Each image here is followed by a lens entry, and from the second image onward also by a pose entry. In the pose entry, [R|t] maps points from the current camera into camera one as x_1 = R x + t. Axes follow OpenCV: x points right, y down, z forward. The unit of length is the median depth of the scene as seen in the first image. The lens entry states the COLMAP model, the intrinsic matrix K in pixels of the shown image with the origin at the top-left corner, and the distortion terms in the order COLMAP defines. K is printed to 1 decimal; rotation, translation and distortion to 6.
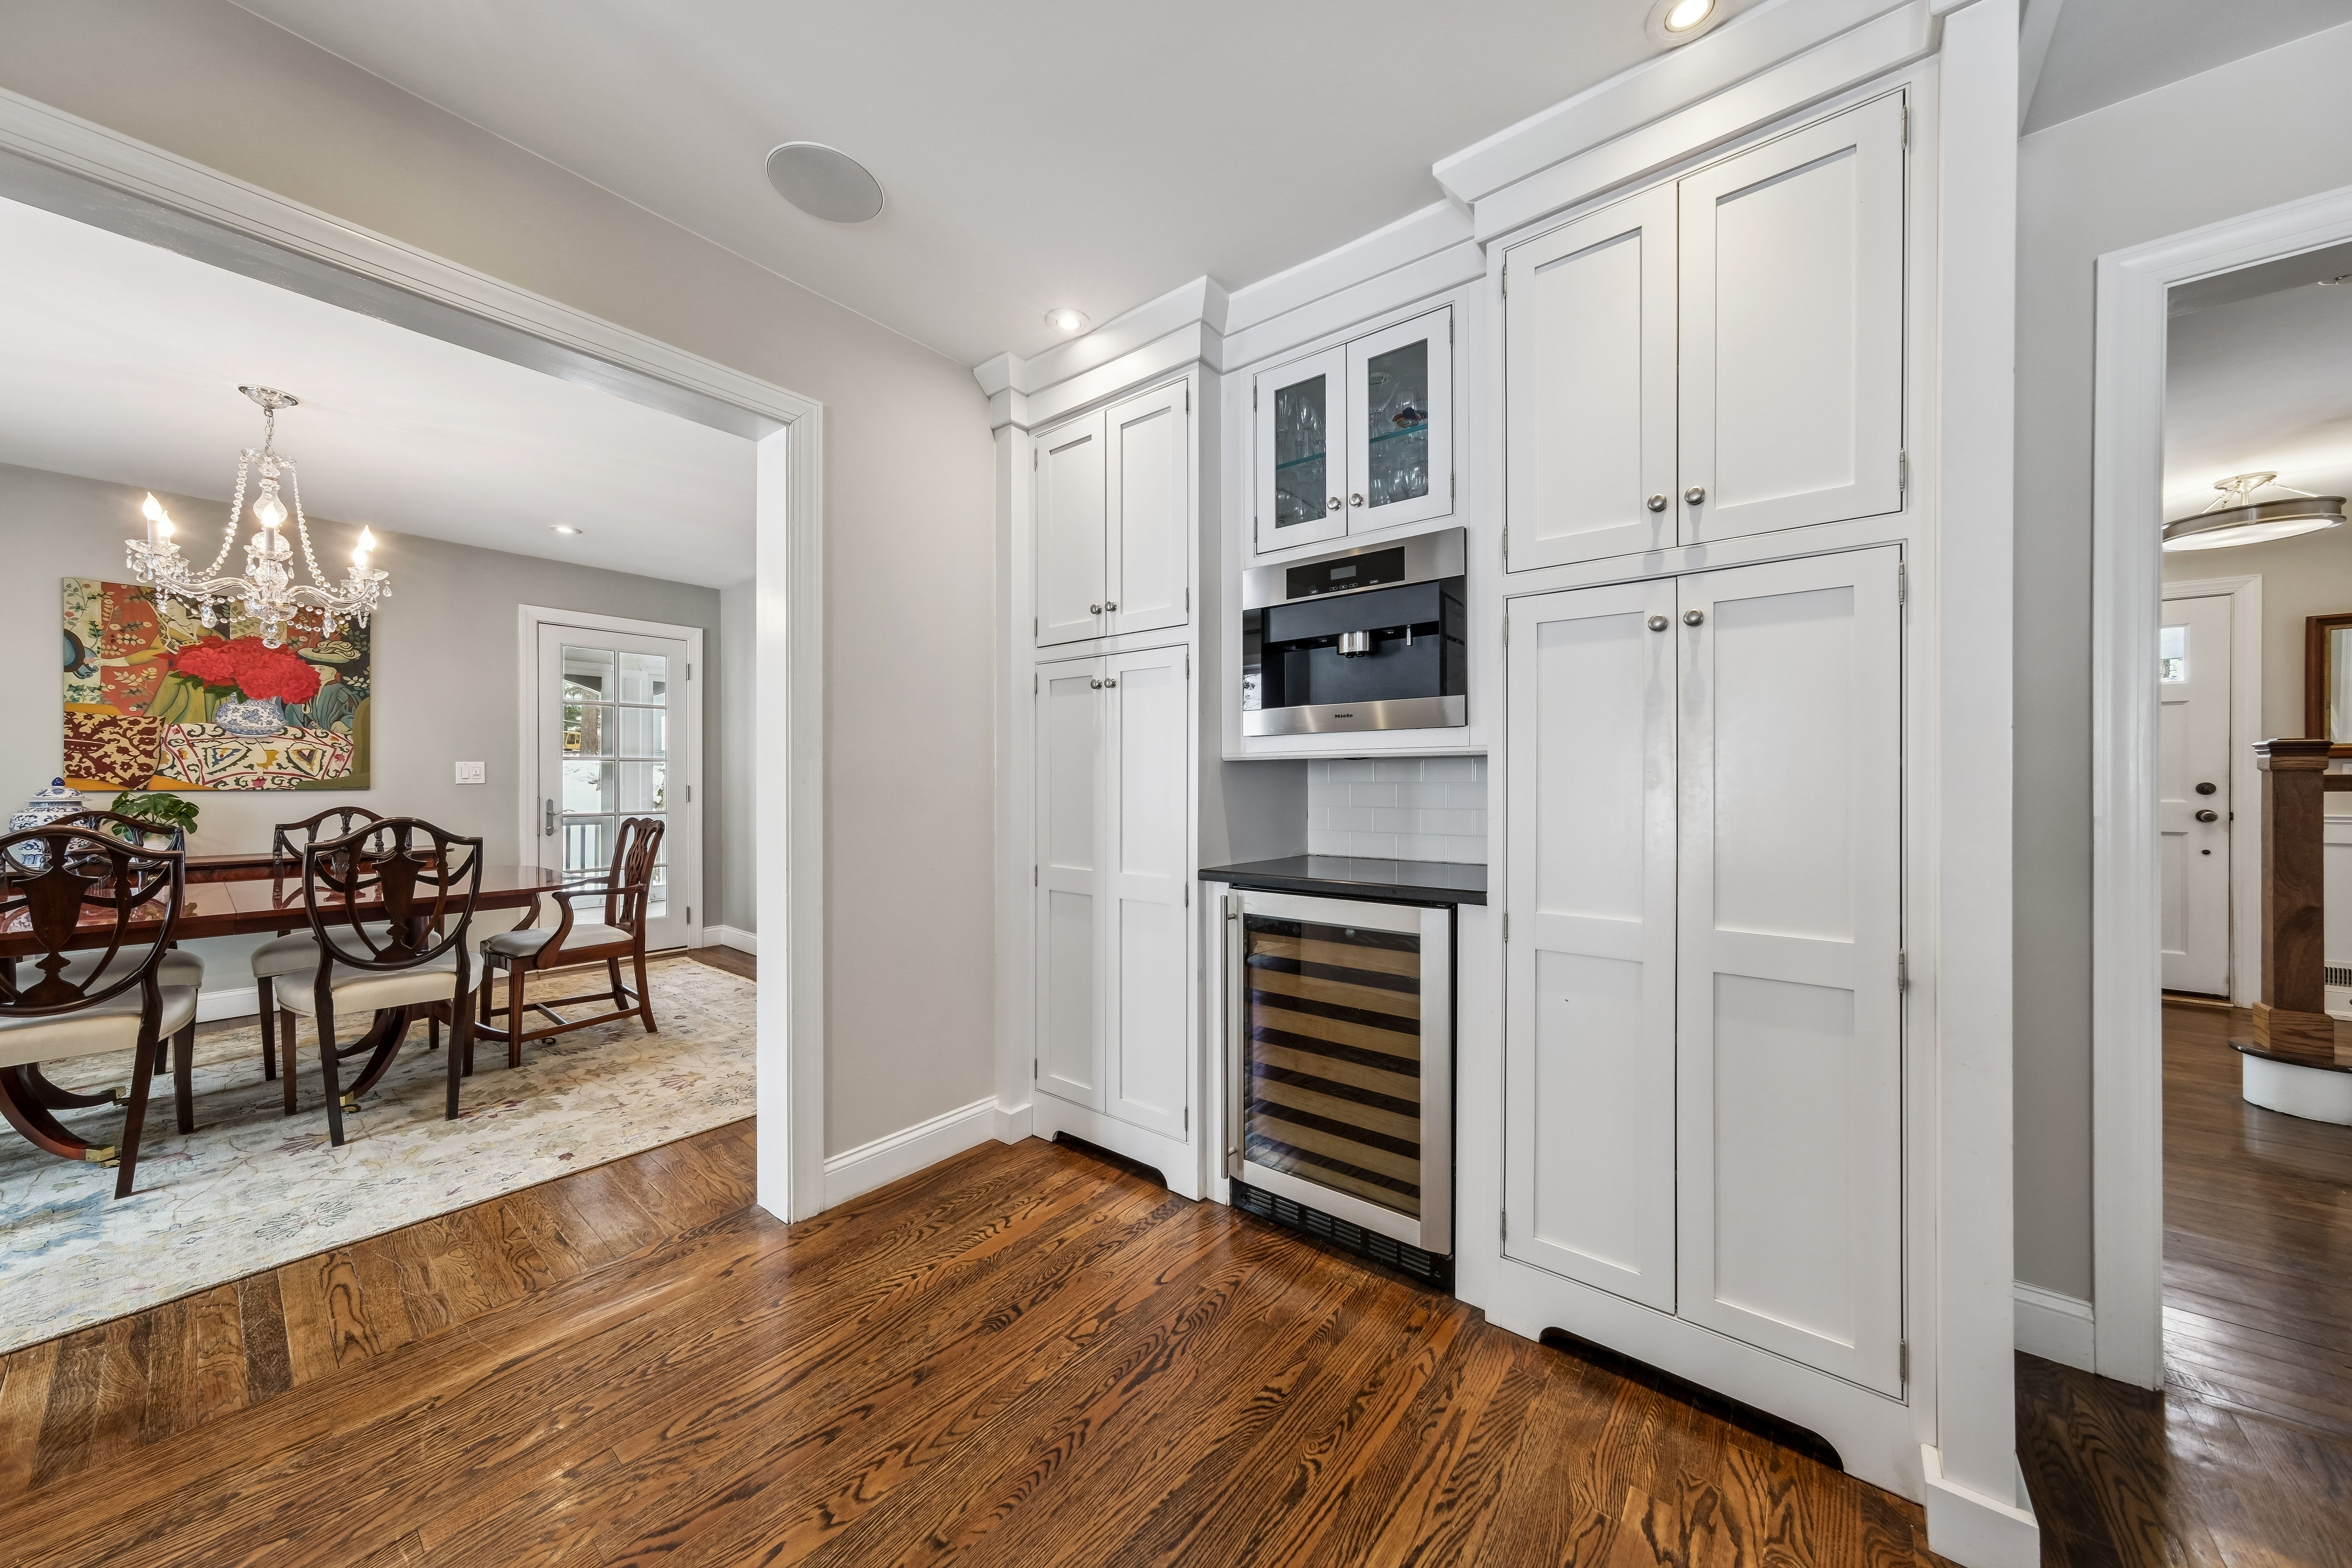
lens RADIAL K [[799.5, 0, 1179.6], [0, 799.5, 780.7], [0, 0, 1]] dist [-0.001948, 0.001891]
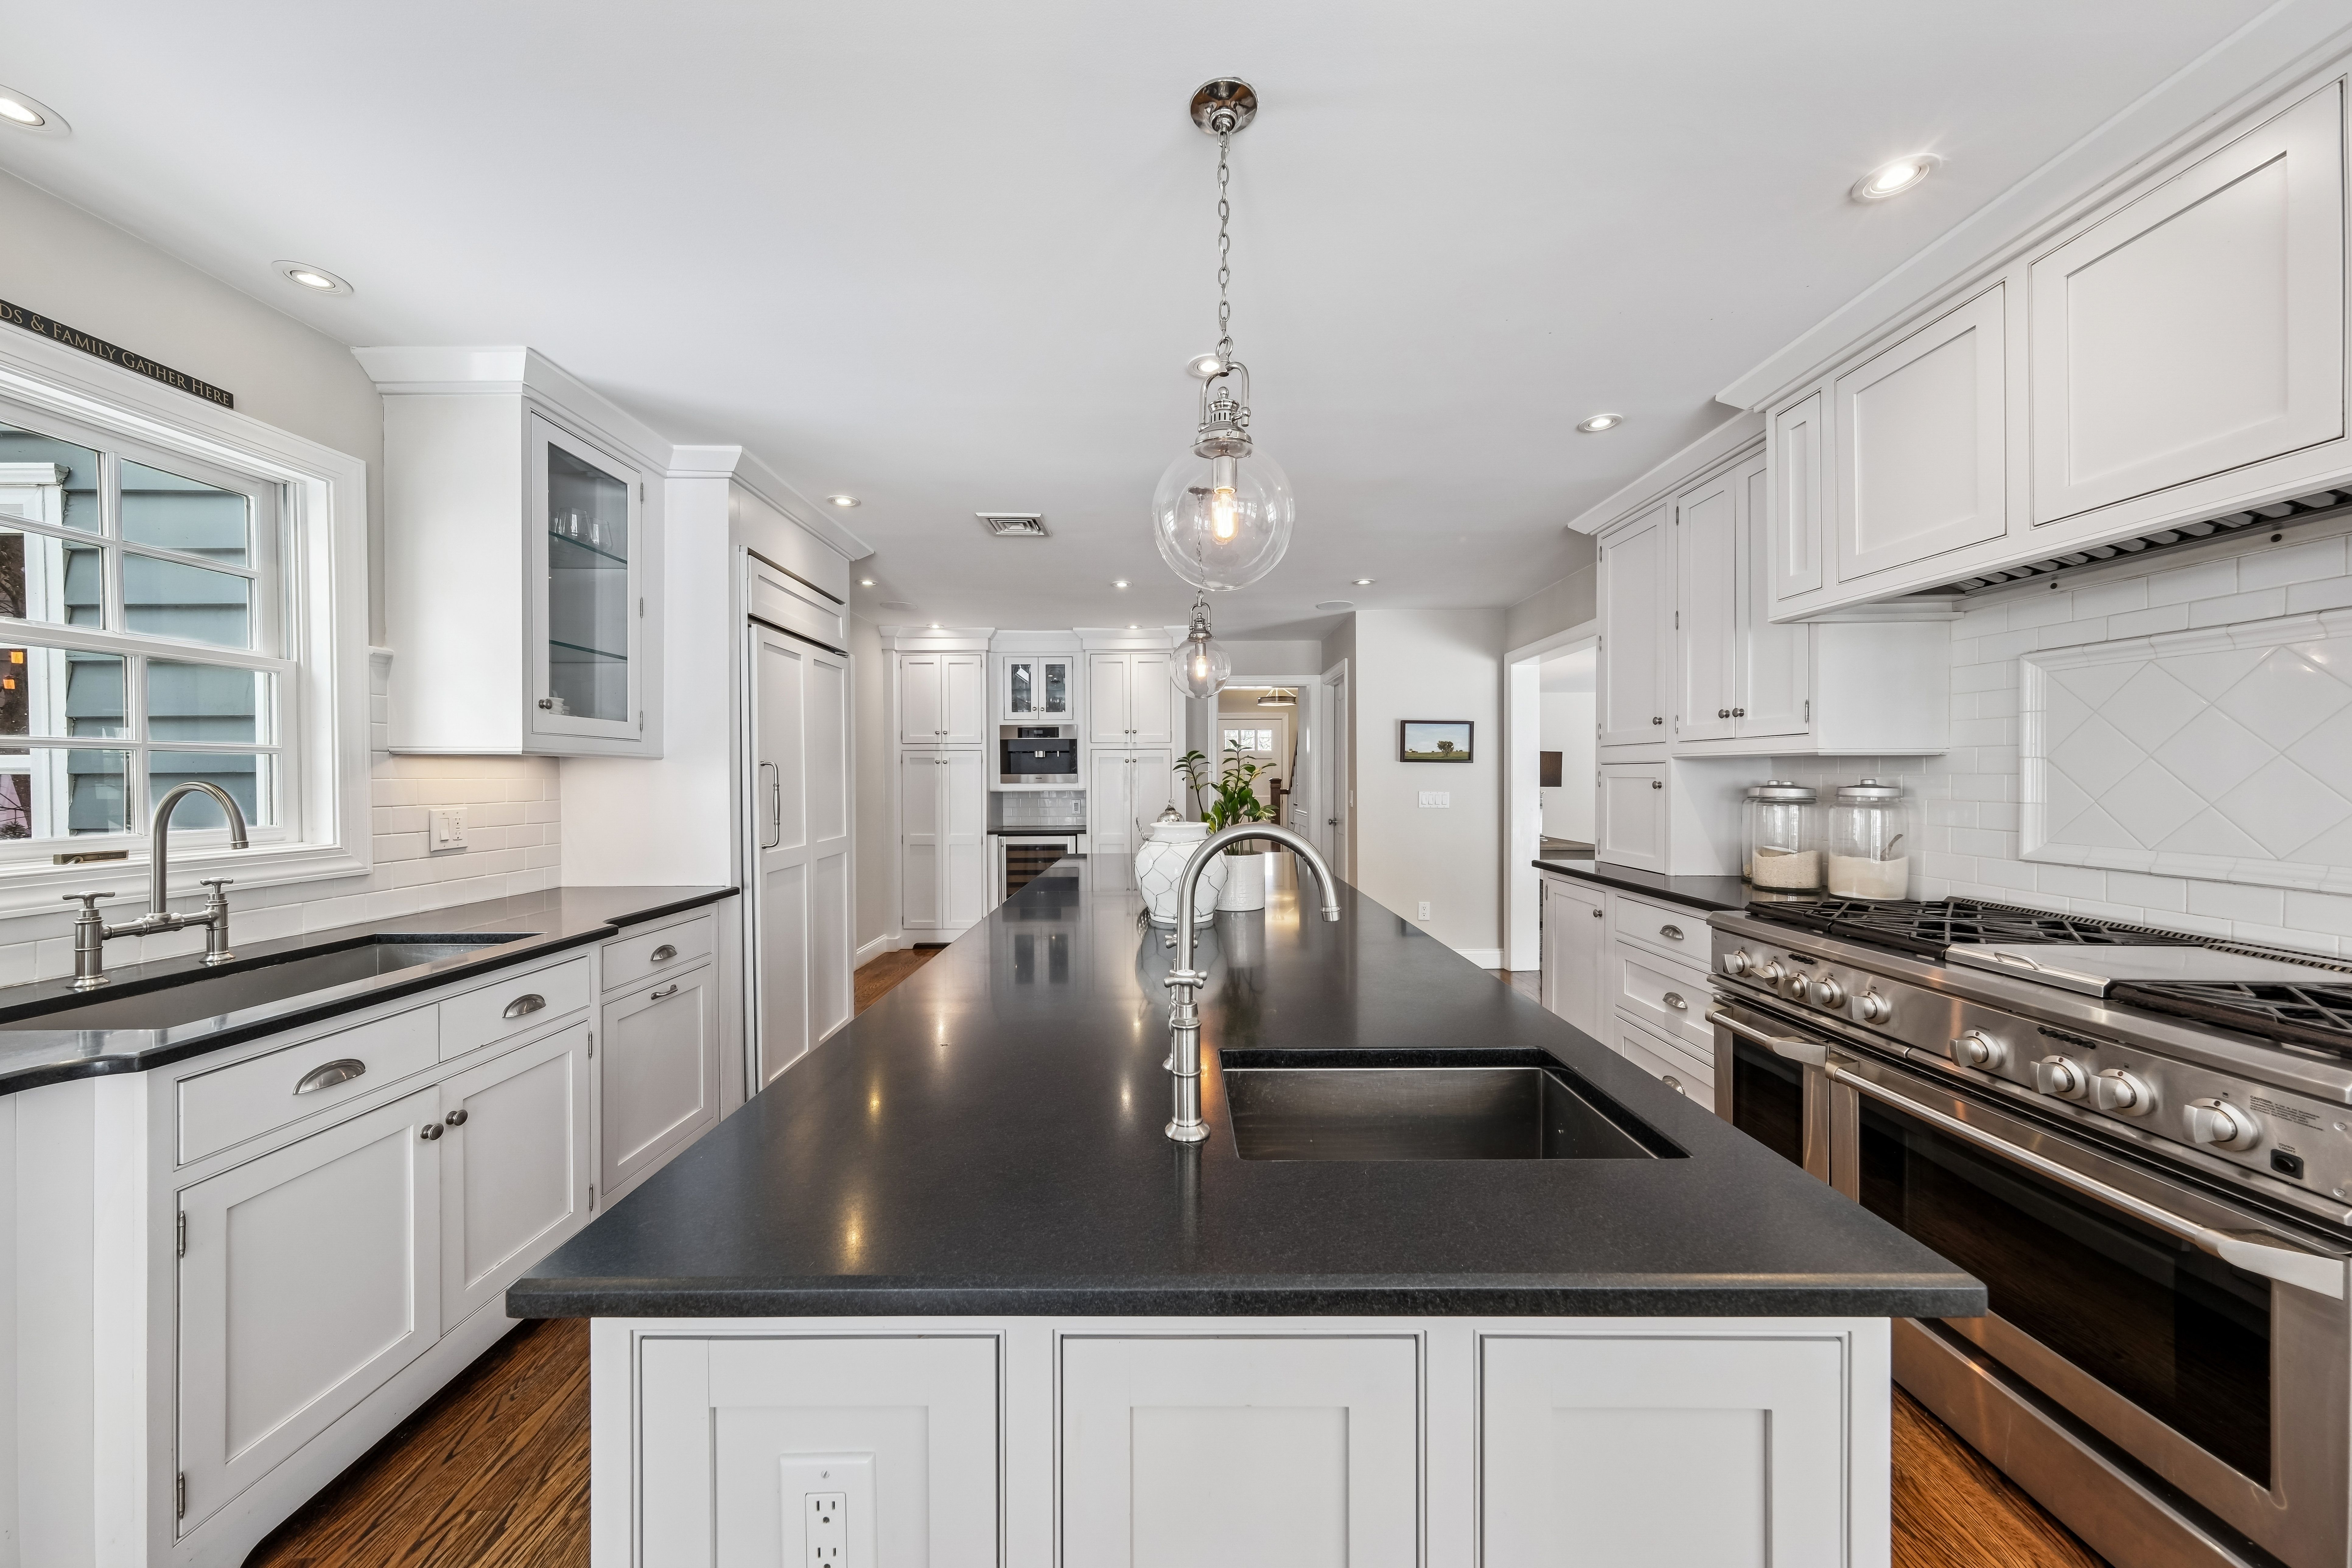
lens RADIAL K [[799.5, 0, 1170.1], [0, 799.5, 787.2], [0, 0, 1]] dist [-0.001948, 0.001891]
pose [[0.767583, -0.001671, 0.640948, -0.945892], [0.000823, 0.999998, 0.001621, -0.035223], [-0.640949, -0.000716, 0.767583, -1.163982]]
